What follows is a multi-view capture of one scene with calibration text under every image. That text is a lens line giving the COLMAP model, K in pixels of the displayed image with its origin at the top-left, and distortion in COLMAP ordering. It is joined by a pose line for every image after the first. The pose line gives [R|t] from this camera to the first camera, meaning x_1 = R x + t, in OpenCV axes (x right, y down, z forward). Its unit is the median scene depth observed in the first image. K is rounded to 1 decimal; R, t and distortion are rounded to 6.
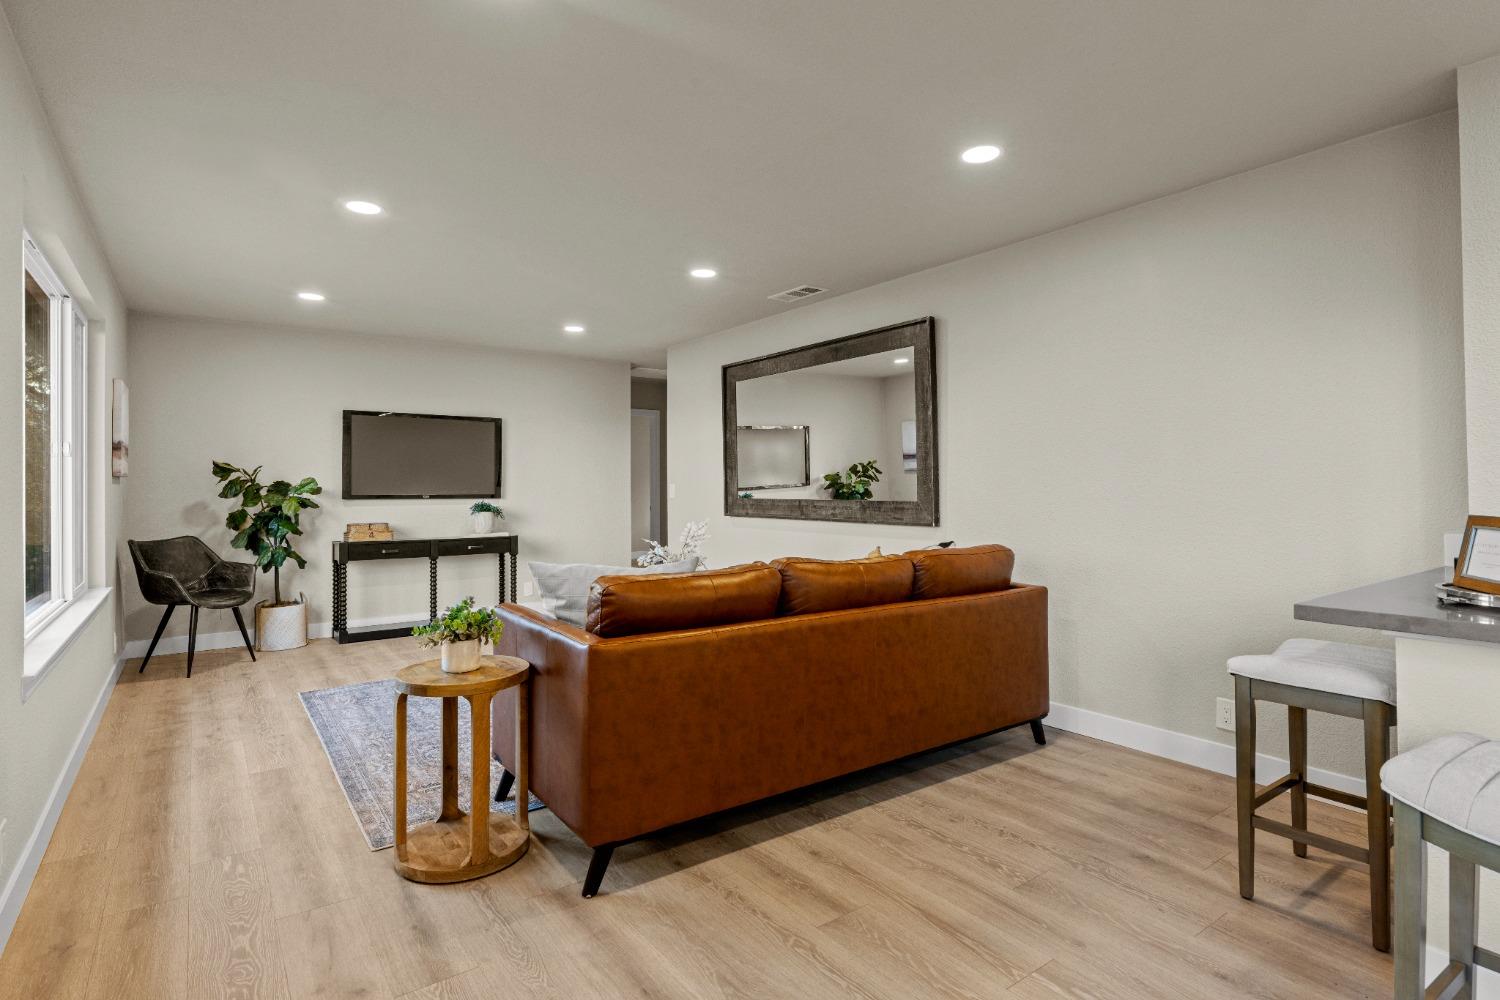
lens RADIAL K [[764.2, 0, 772.4], [0, 764.2, 482.9], [0, 0, 1]] dist [-0.003005, -0.000380]
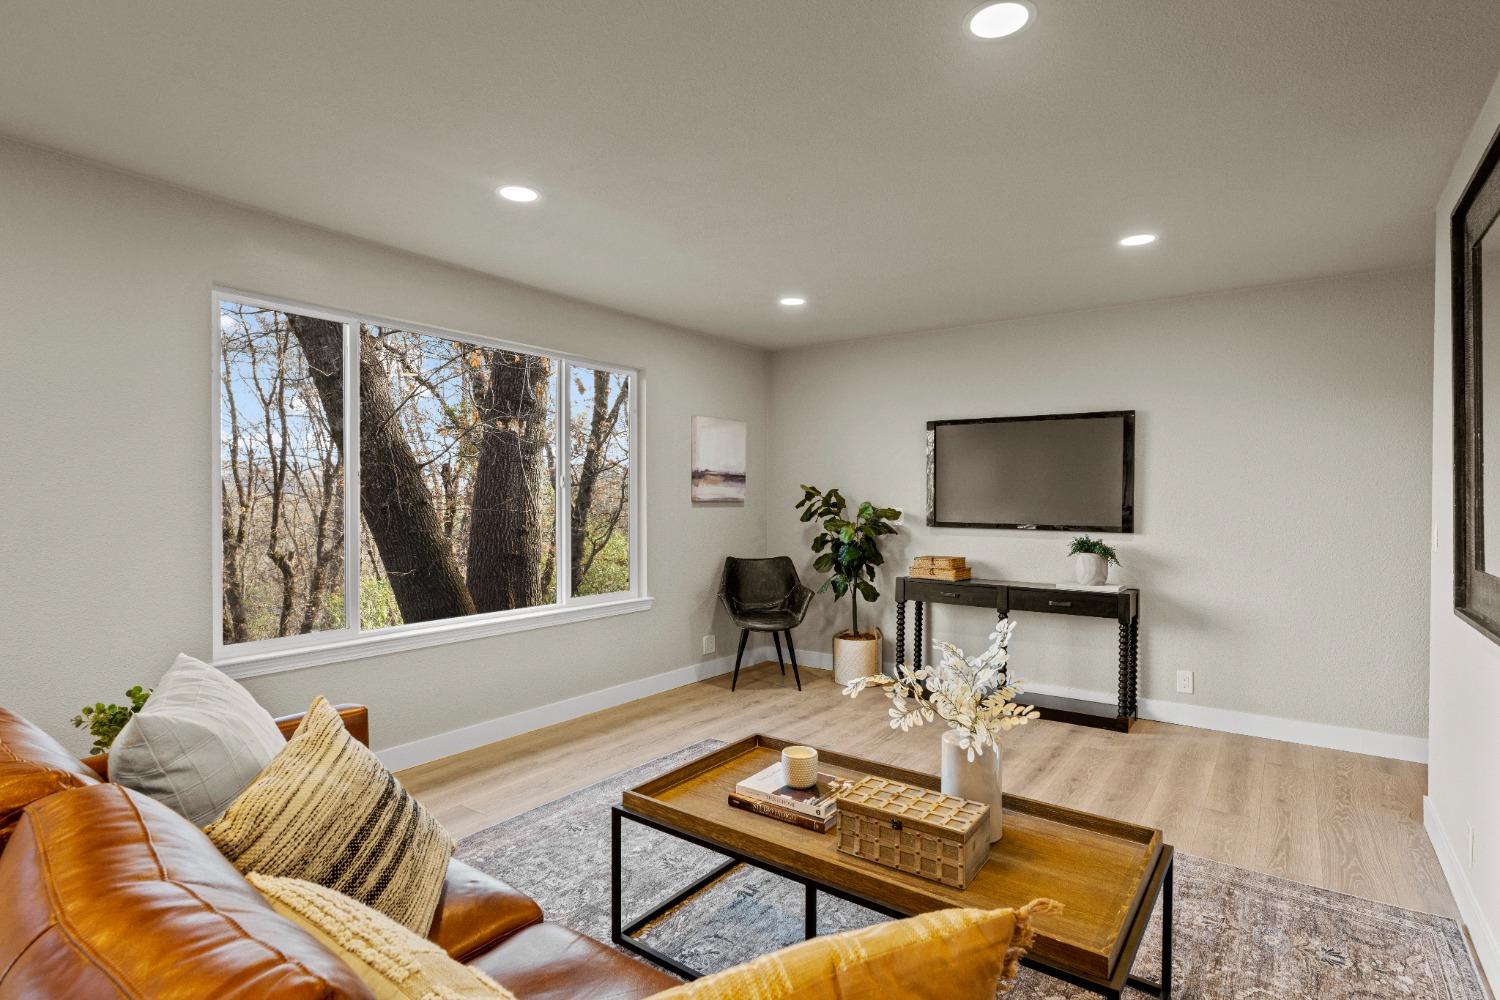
lens RADIAL K [[772.0, 0, 721.3], [0, 772.0, 502.3], [0, 0, 1]] dist [-0.001308, 0.000081]
pose [[0.283696, 0.012285, -0.958836, 0.214291], [-0.000983, 0.999921, 0.012520, -0.016856], [0.958914, -0.002610, 0.283686, 0.585736]]
